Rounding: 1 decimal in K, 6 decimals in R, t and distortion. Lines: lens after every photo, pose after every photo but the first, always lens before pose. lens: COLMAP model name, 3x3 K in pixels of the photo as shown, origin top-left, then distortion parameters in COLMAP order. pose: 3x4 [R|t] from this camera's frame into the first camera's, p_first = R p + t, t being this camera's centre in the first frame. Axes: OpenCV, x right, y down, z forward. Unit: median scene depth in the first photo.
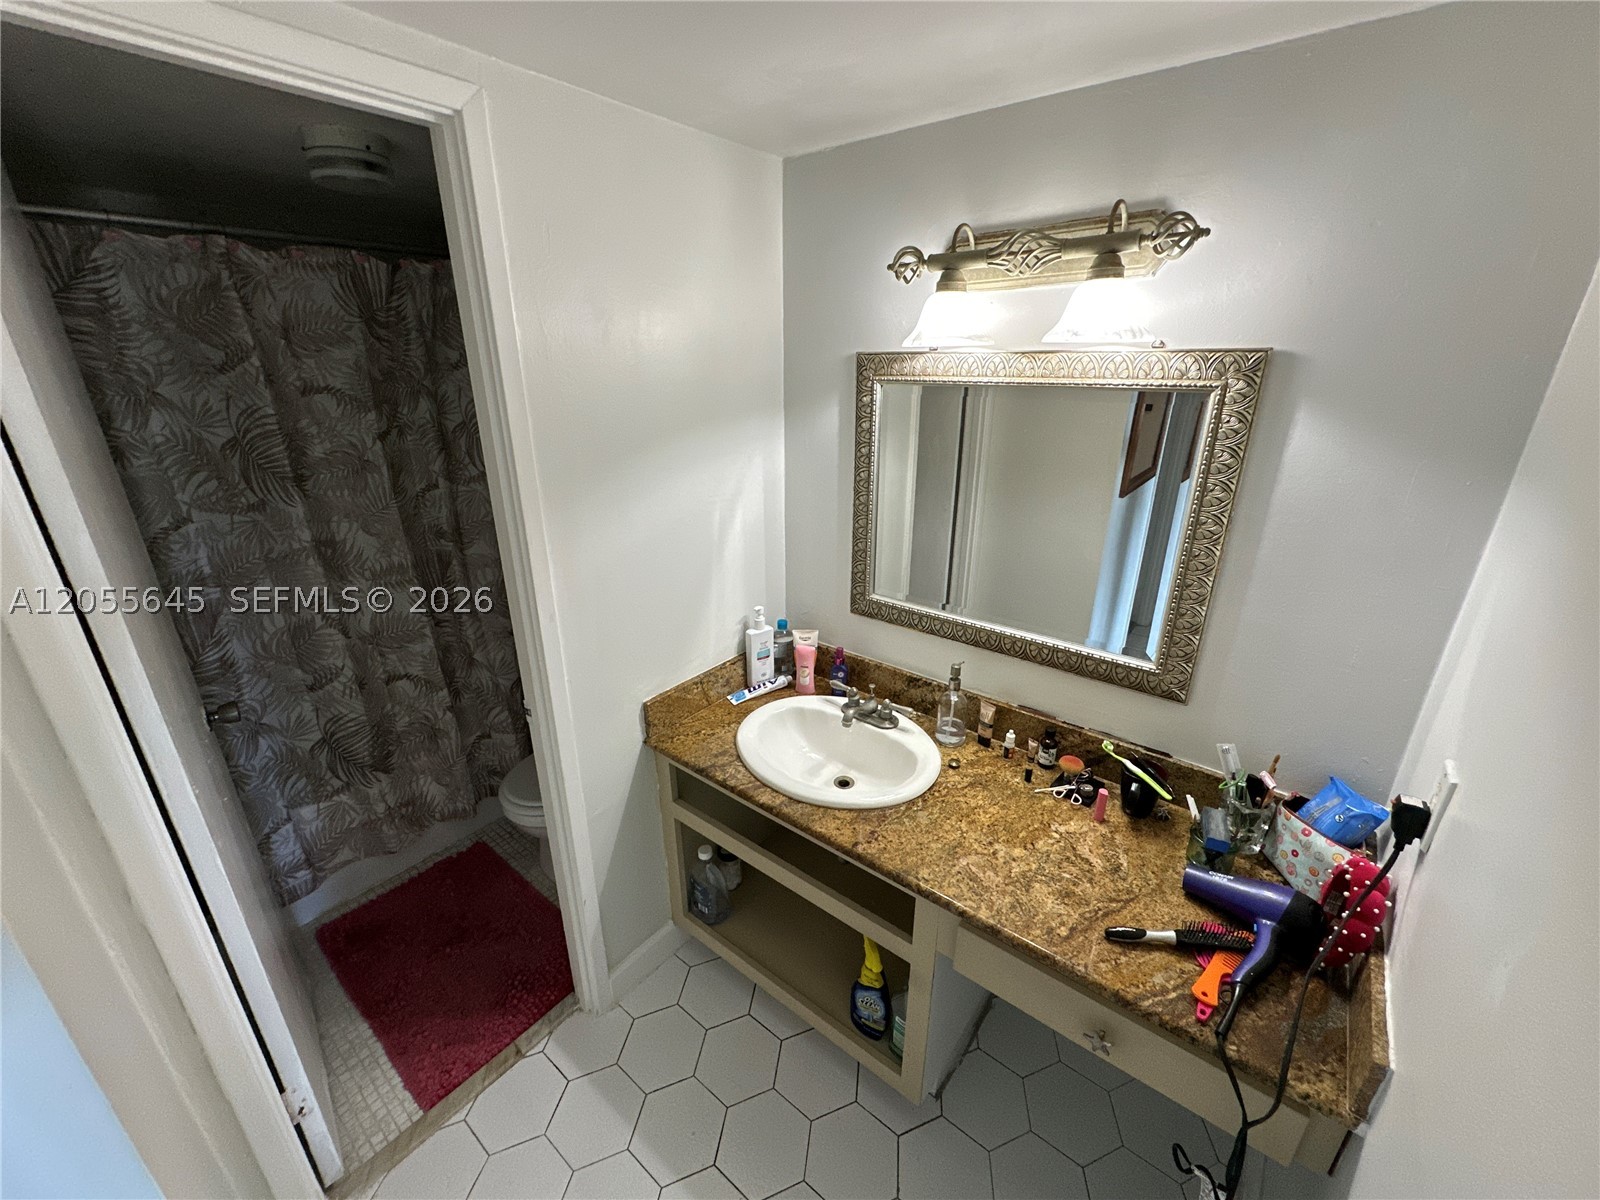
lens RADIAL K [[640.3, 0, 800.2], [0, 640.3, 599.5], [0, 0, 1]] dist [-0.003604, 0.000365]
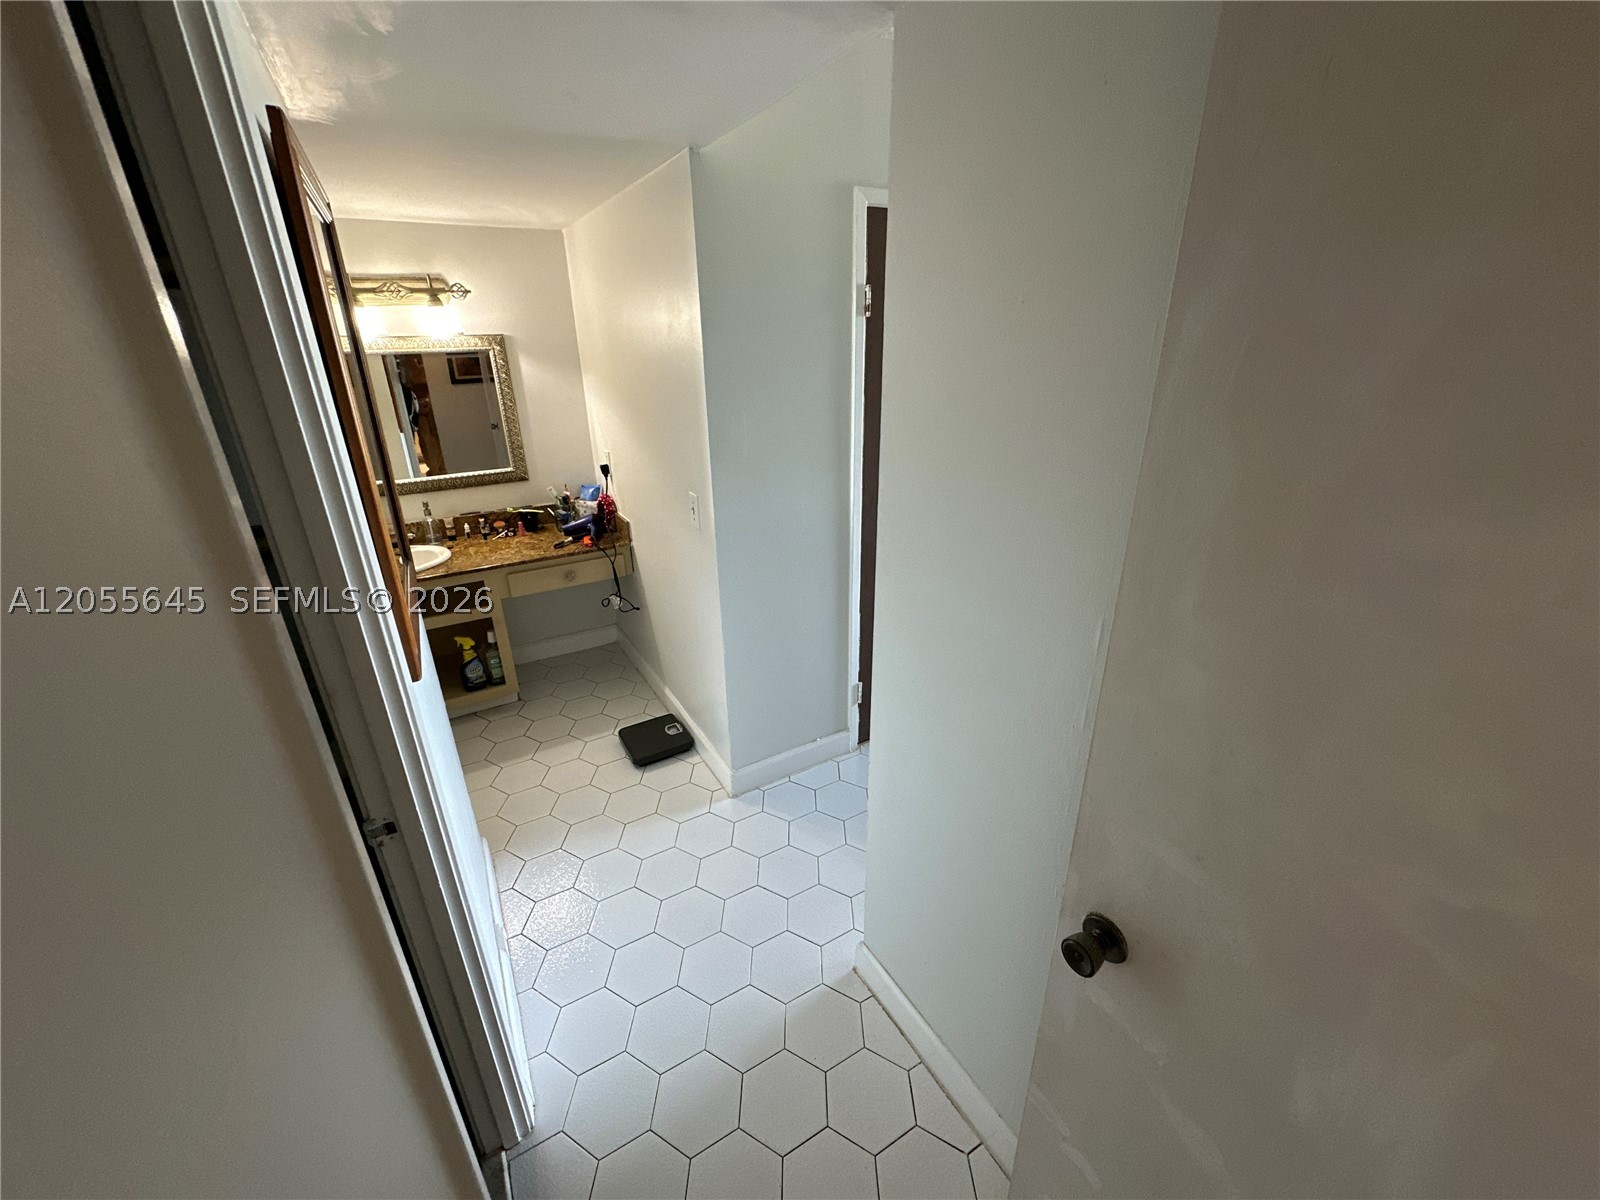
lens RADIAL K [[640.3, 0, 800.2], [0, 640.3, 599.5], [0, 0, 1]] dist [-0.003604, 0.000365]
pose [[0.358160, -0.360920, 0.861080, -1.169388], [0.346080, 0.907884, 0.236589, 0.322426], [-0.867151, 0.213266, 0.450075, -0.816627]]
